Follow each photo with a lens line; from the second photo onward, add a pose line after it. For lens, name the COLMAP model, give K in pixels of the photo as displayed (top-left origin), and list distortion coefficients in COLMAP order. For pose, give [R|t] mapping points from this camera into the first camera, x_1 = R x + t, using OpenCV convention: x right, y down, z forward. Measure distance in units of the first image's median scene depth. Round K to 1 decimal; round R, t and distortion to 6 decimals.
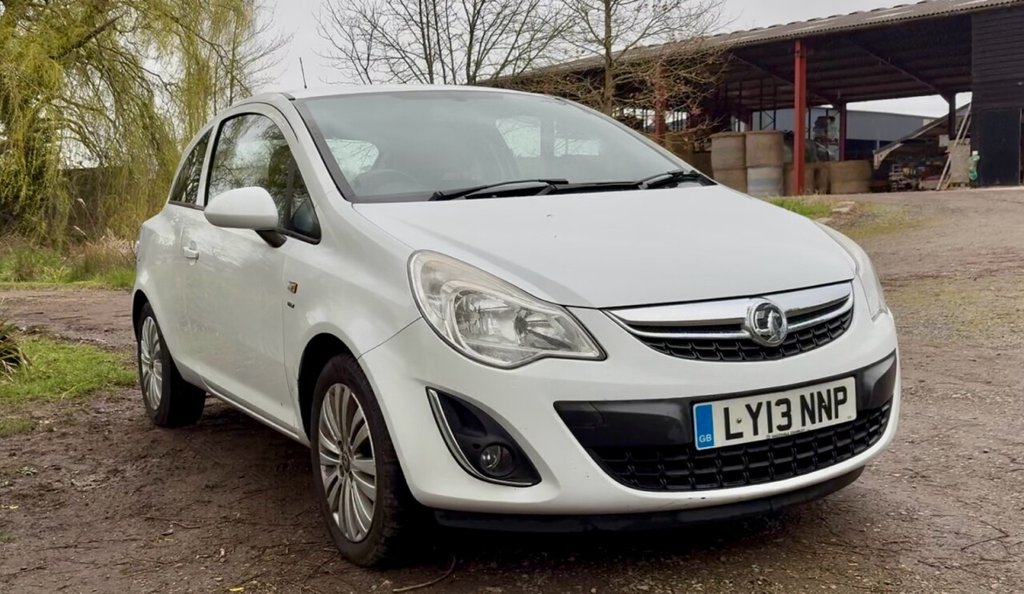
lens RADIAL K [[1039.5, 0, 512.0], [0, 1039.5, 297.0], [0, 0, 1]] dist [0.116755, -0.297646]
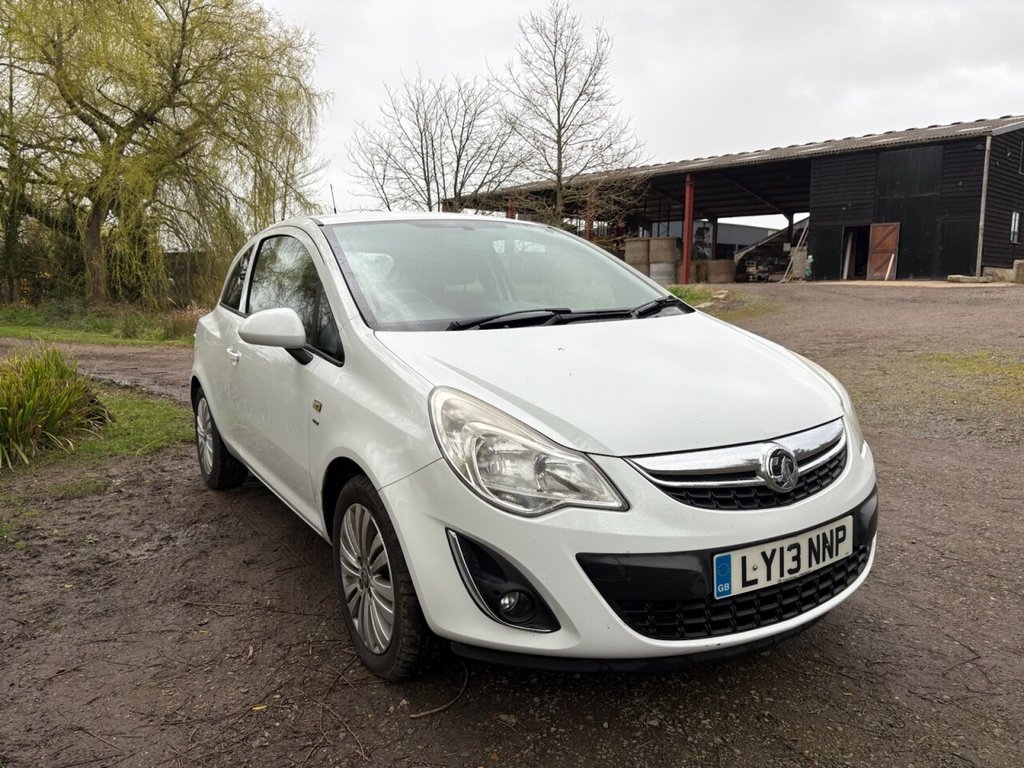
lens RADIAL K [[733.1, 0, 505.3], [0, 733.1, 383.5], [0, 0, 1]] dist [0.021685, -0.003079]
pose [[0.999374, 0.017708, 0.030618, -0.039873], [-0.019057, 0.998834, 0.044345, -0.069903], [-0.029797, -0.044901, 0.998547, 0.238240]]
